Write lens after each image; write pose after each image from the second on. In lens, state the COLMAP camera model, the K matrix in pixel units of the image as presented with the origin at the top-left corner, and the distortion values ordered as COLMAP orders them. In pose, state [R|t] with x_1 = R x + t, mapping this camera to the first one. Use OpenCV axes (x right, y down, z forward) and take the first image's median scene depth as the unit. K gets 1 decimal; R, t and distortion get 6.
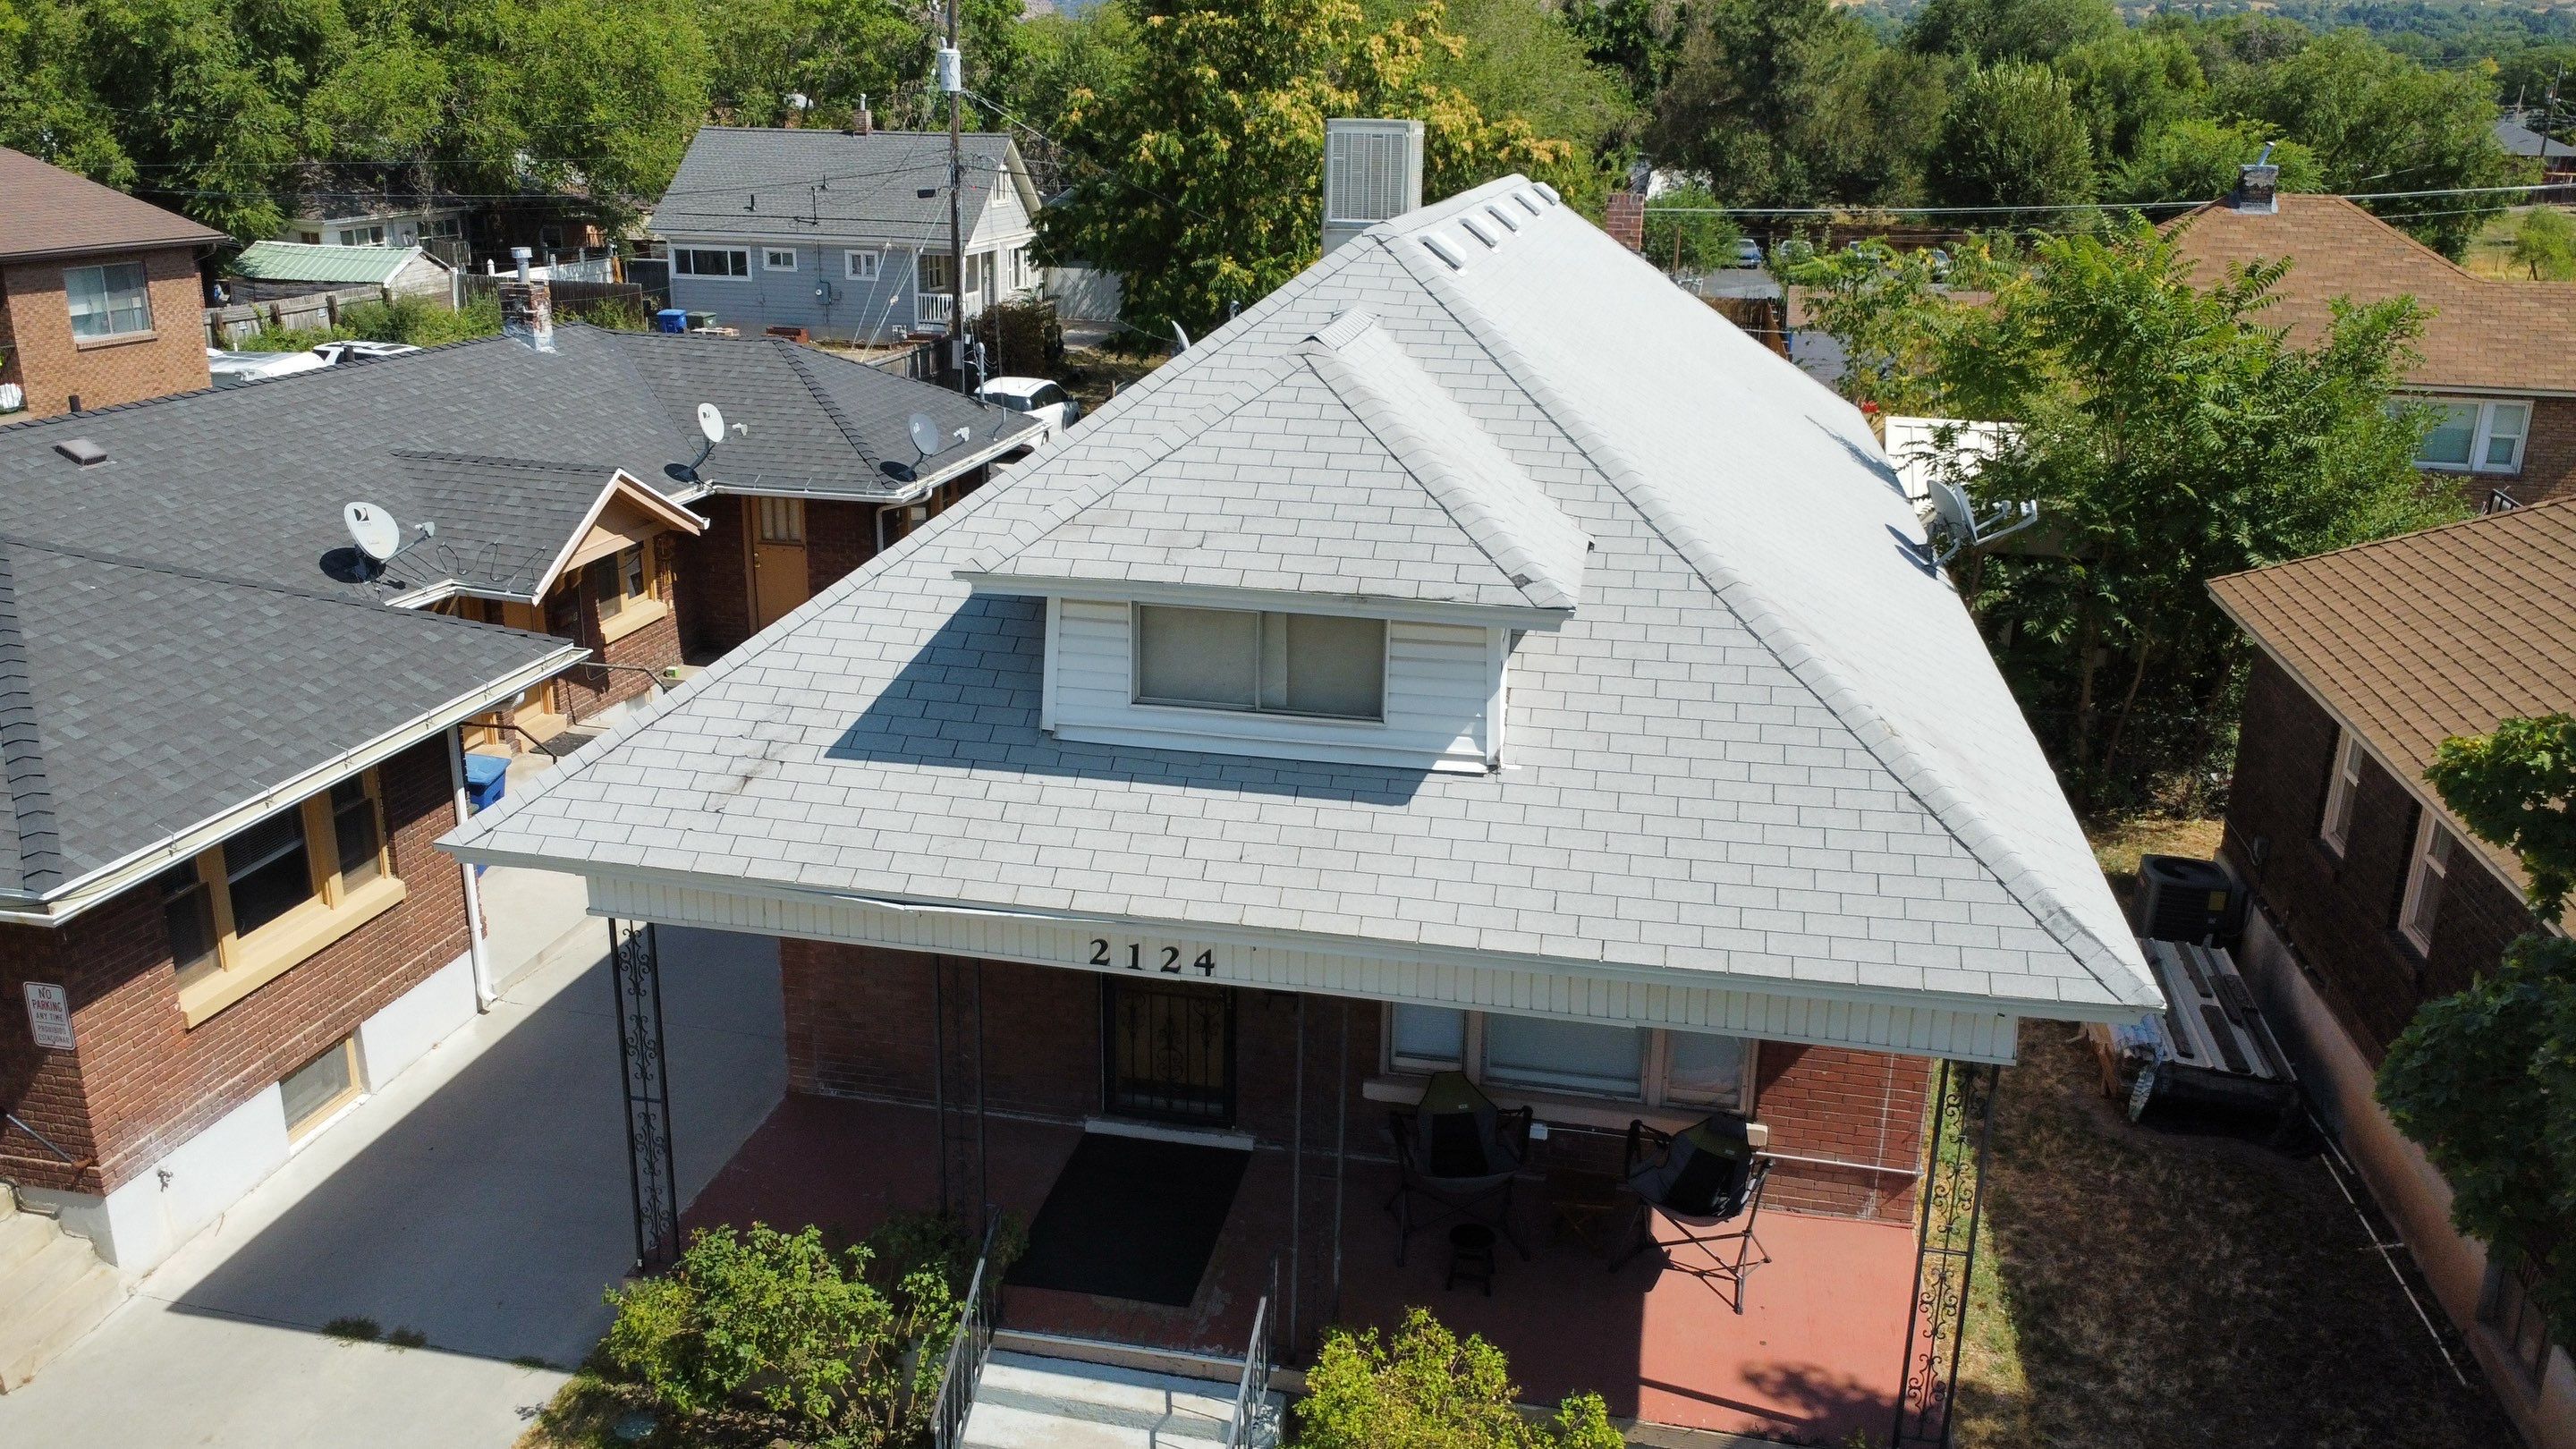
lens RADIAL K [[1922.4, 0, 1290.8], [0, 1922.4, 726.1], [0, 0, 1]] dist [0.008249, -0.008727]
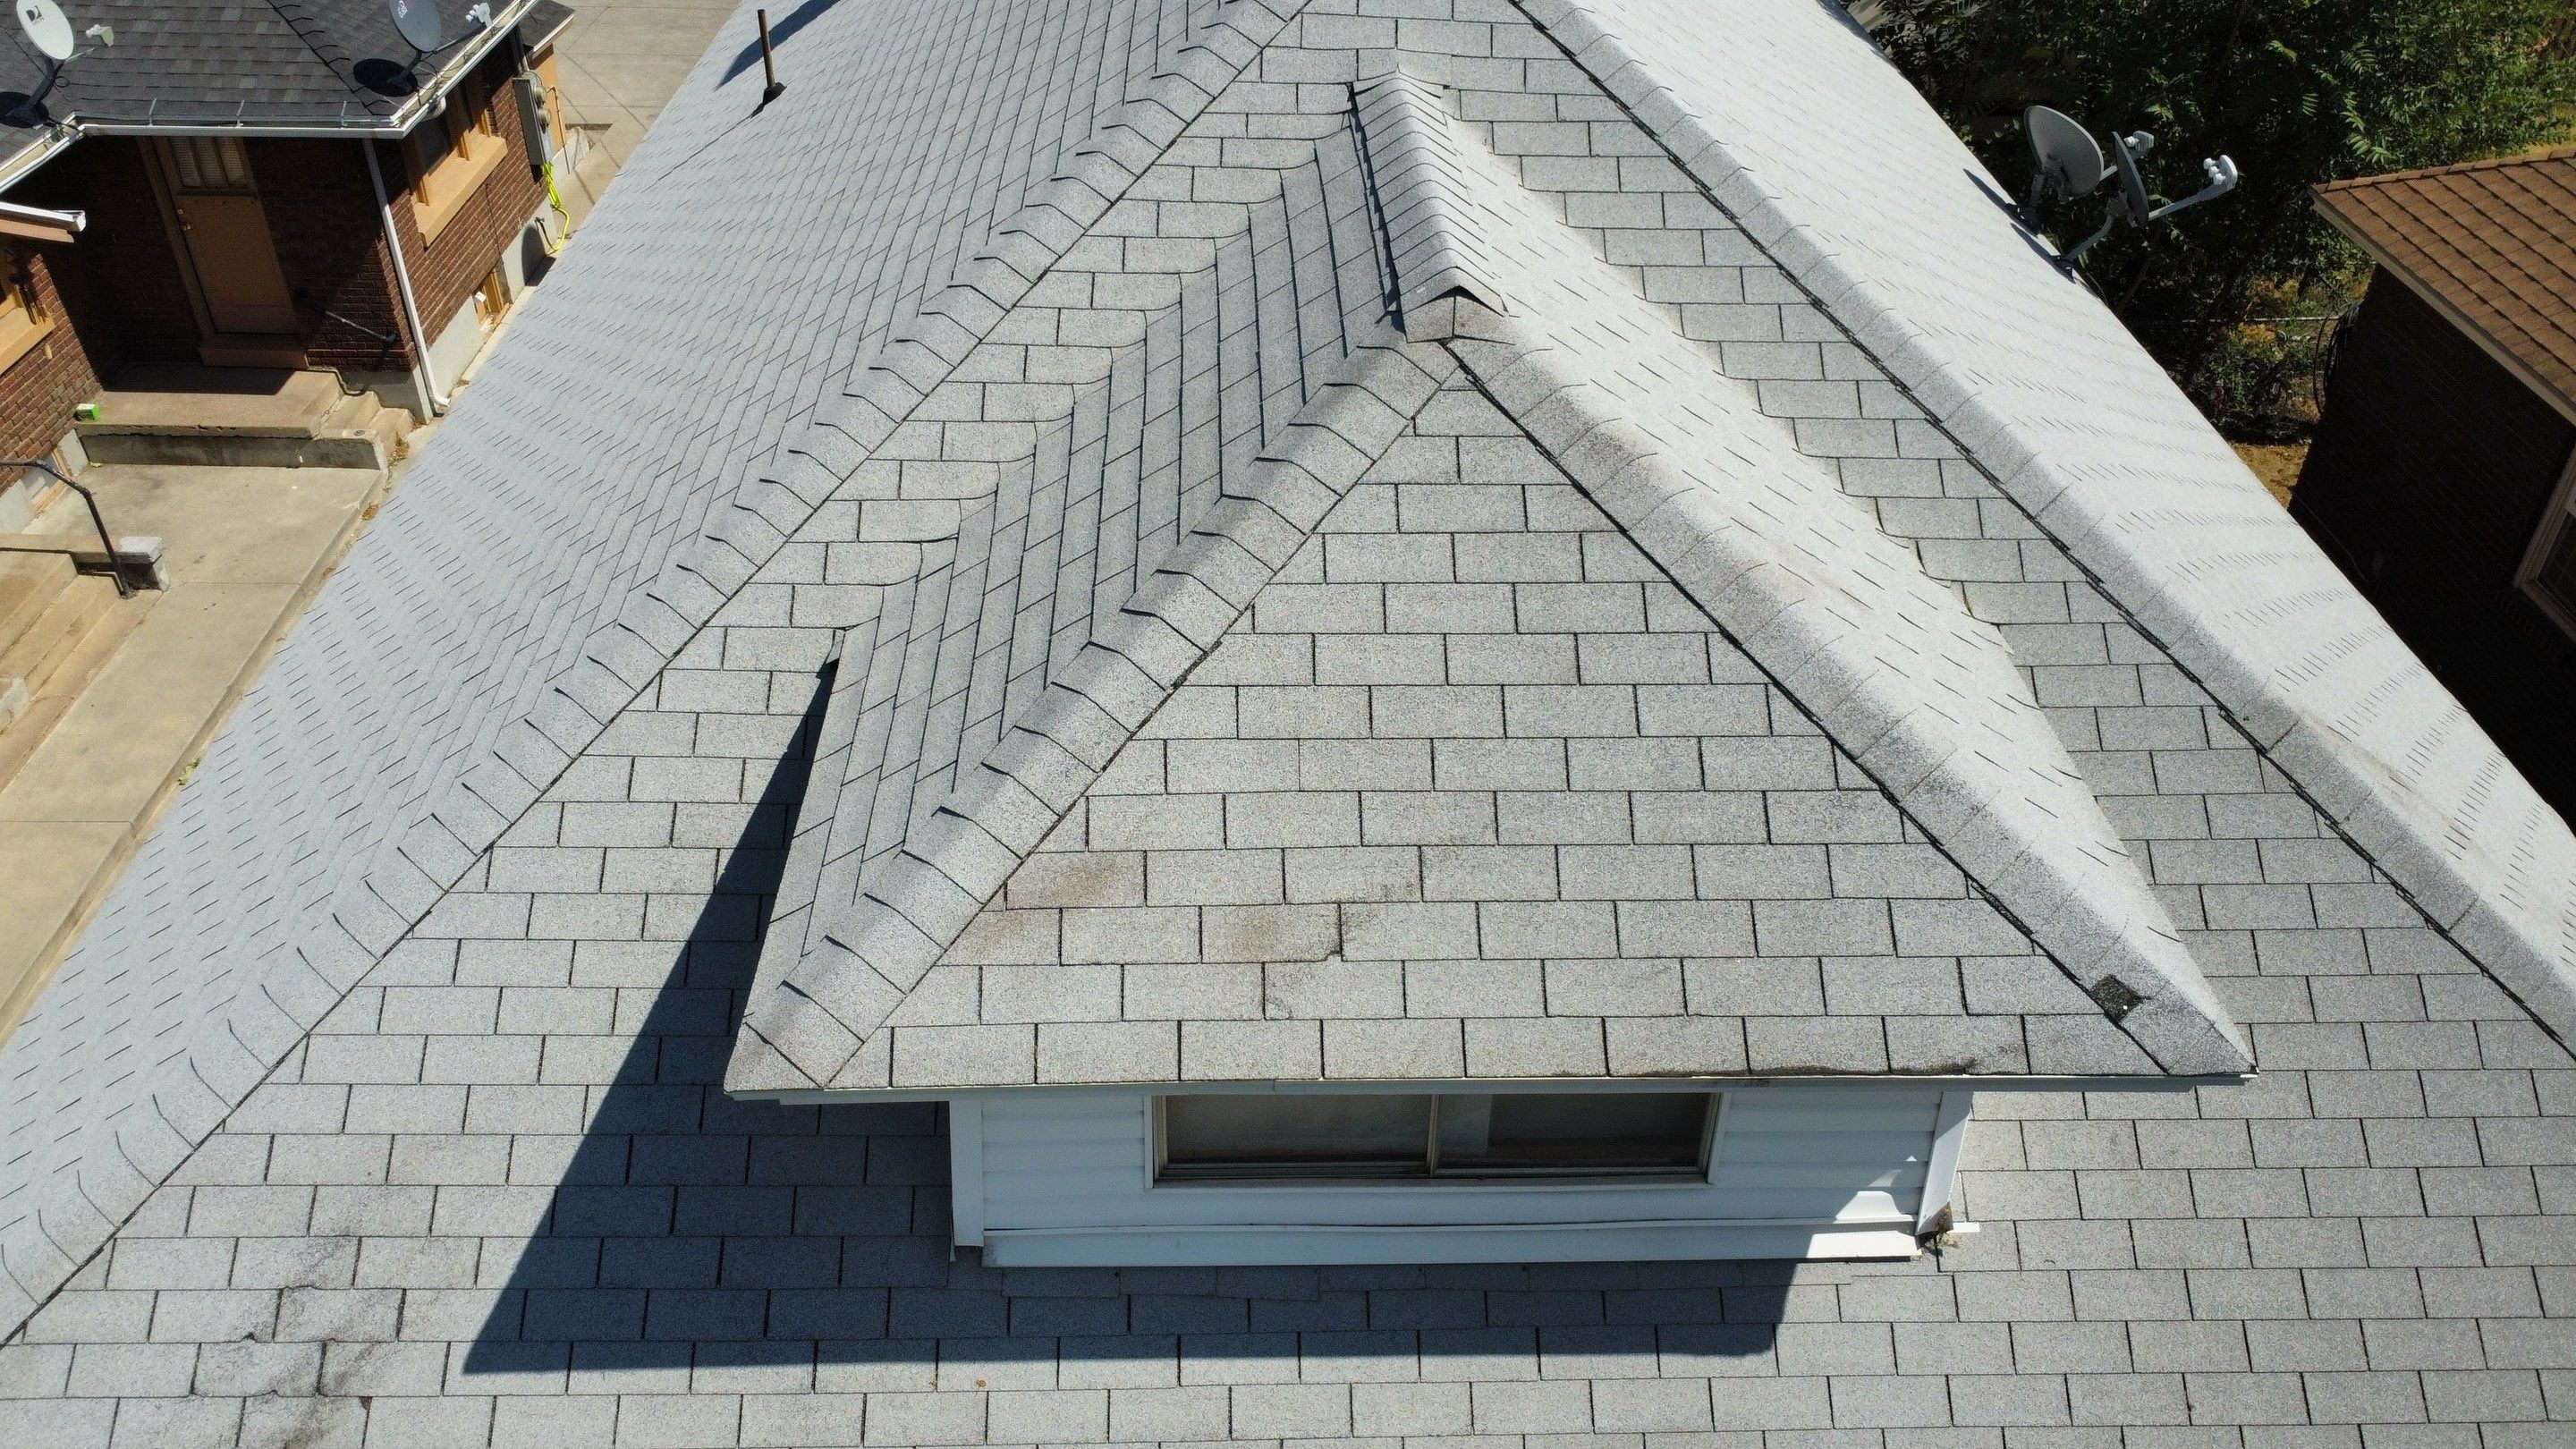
lens RADIAL K [[1922.4, 0, 1290.3], [0, 1922.4, 712.4], [0, 0, 1]] dist [0.008249, -0.008727]
pose [[0.974535, -0.130351, 0.182458, -0.115763], [0.066453, 0.945017, 0.320198, -0.253314], [-0.214165, -0.299919, 0.929614, 0.580755]]
